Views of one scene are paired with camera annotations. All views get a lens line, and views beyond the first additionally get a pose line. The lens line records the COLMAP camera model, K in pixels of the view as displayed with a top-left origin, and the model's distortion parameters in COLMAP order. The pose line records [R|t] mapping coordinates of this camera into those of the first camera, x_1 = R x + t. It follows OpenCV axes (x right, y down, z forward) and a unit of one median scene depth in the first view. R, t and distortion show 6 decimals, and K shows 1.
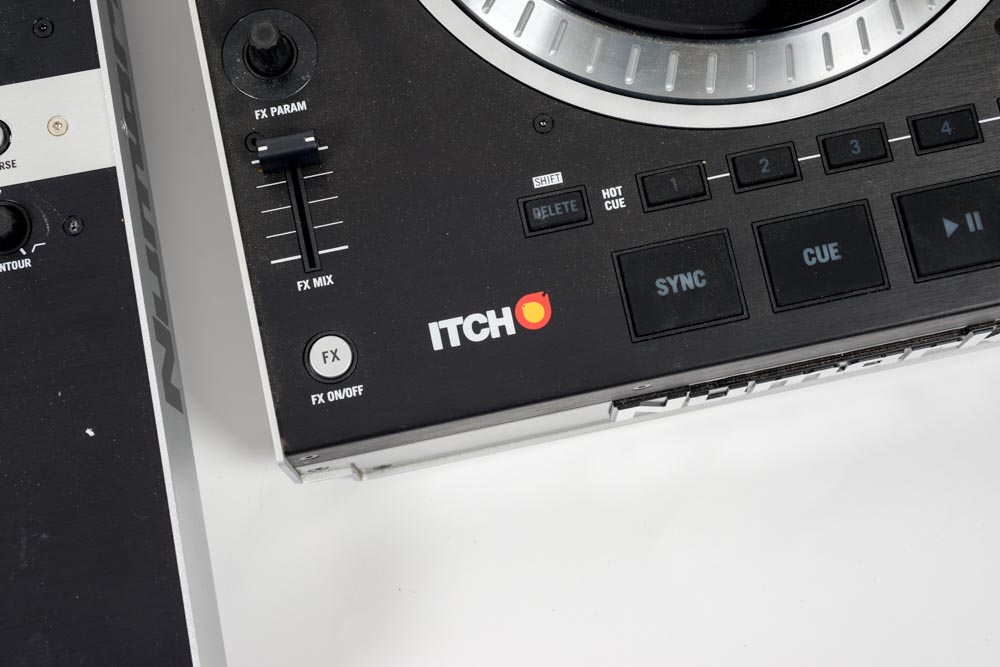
lens RADIAL K [[1786.7, 0, 500.0], [0, 1786.7, 333.5], [0, 0, 1]] dist [0.042663, 0.051173]
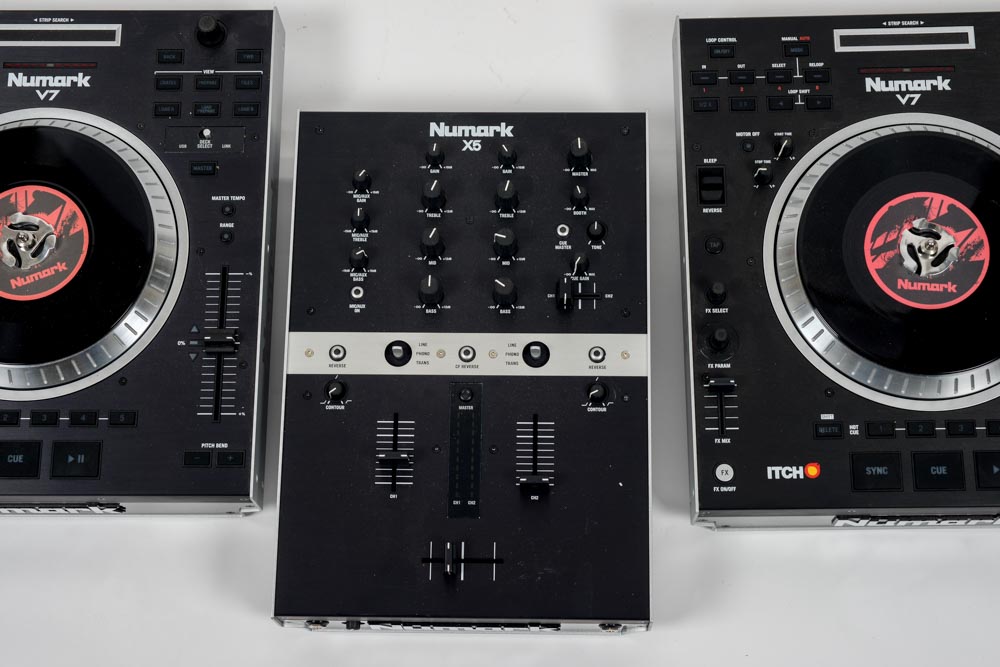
lens RADIAL K [[1786.7, 0, 500.0], [0, 1786.7, 333.5], [0, 0, 1]] dist [0.042663, 0.051173]
pose [[0.979681, 0.186854, -0.072869, -0.245715], [-0.192419, 0.978149, -0.078737, 0.075738], [0.056564, 0.091159, 0.994229, -1.382937]]
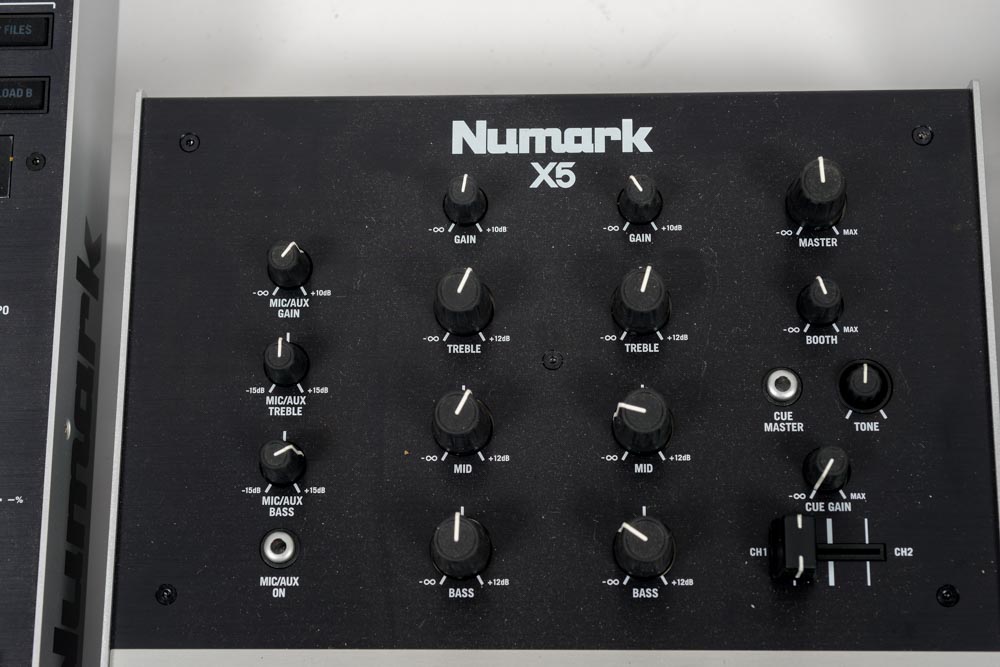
lens RADIAL K [[1786.7, 0, 500.0], [0, 1786.7, 333.5], [0, 0, 1]] dist [0.042663, 0.051173]
pose [[0.981152, 0.177647, -0.076045, -0.449689], [-0.181224, 0.982501, -0.042998, -0.228534], [0.067076, 0.055969, 0.996177, 0.036597]]
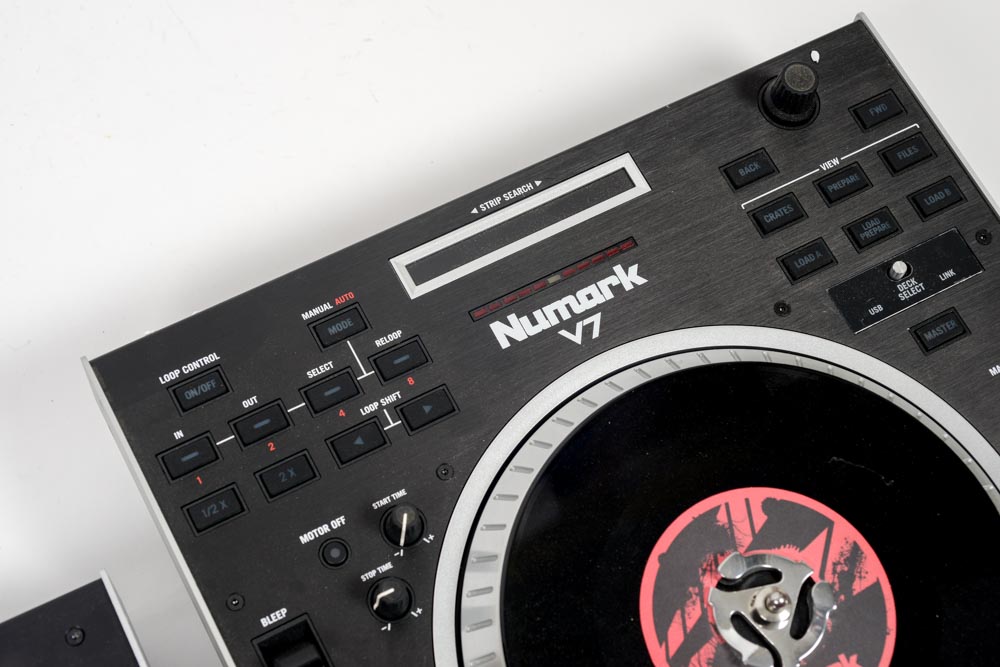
lens RADIAL K [[1786.7, 0, 500.0], [0, 1786.7, 333.5], [0, 0, 1]] dist [0.042663, 0.051173]
pose [[0.958161, -0.226901, 0.174478, -0.205758], [0.256078, 0.951874, -0.168402, -0.351631], [-0.127871, 0.206036, 0.970154, -0.104288]]
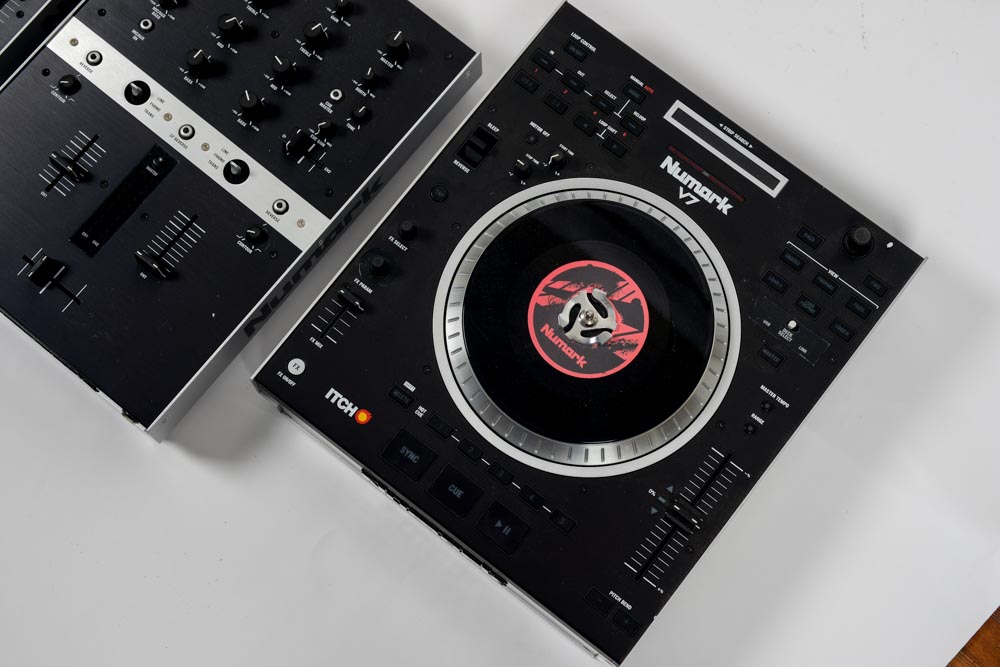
lens RADIAL K [[1786.7, 0, 500.0], [0, 1786.7, 333.5], [0, 0, 1]] dist [0.042663, 0.051173]
pose [[0.644230, 0.746559, -0.166184, 0.459910], [-0.752023, 0.657907, 0.040262, -0.326140], [0.139391, 0.099036, 0.985273, -1.395360]]
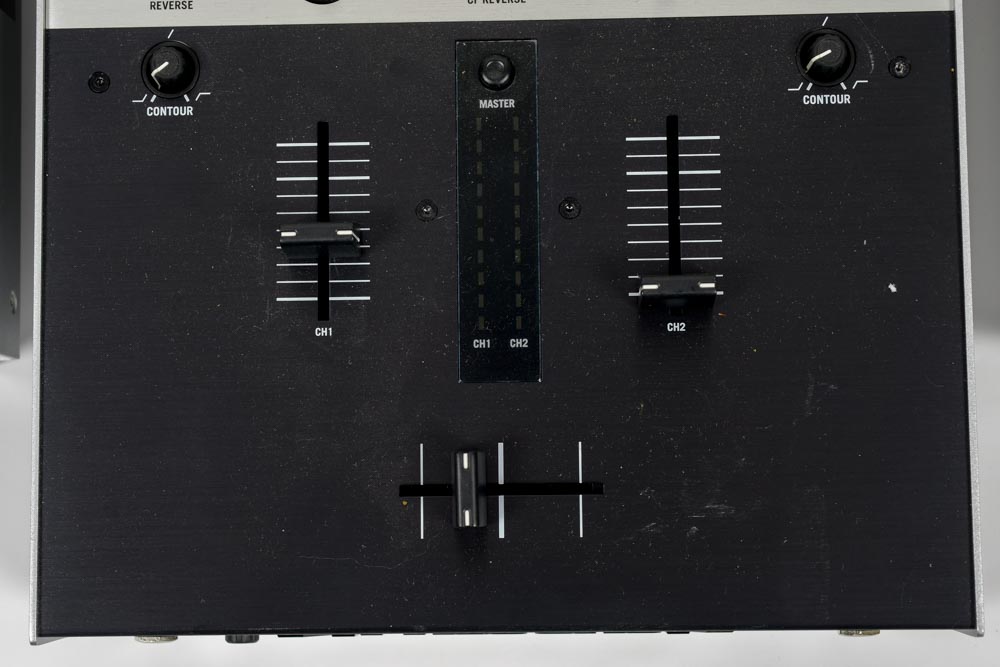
lens RADIAL K [[1786.7, 0, 500.0], [0, 1786.7, 333.5], [0, 0, 1]] dist [0.042663, 0.051173]
pose [[0.984562, 0.170963, -0.037555, -0.387288], [-0.166353, 0.980663, 0.103087, 0.015109], [0.054453, -0.095248, 0.993963, 0.036744]]
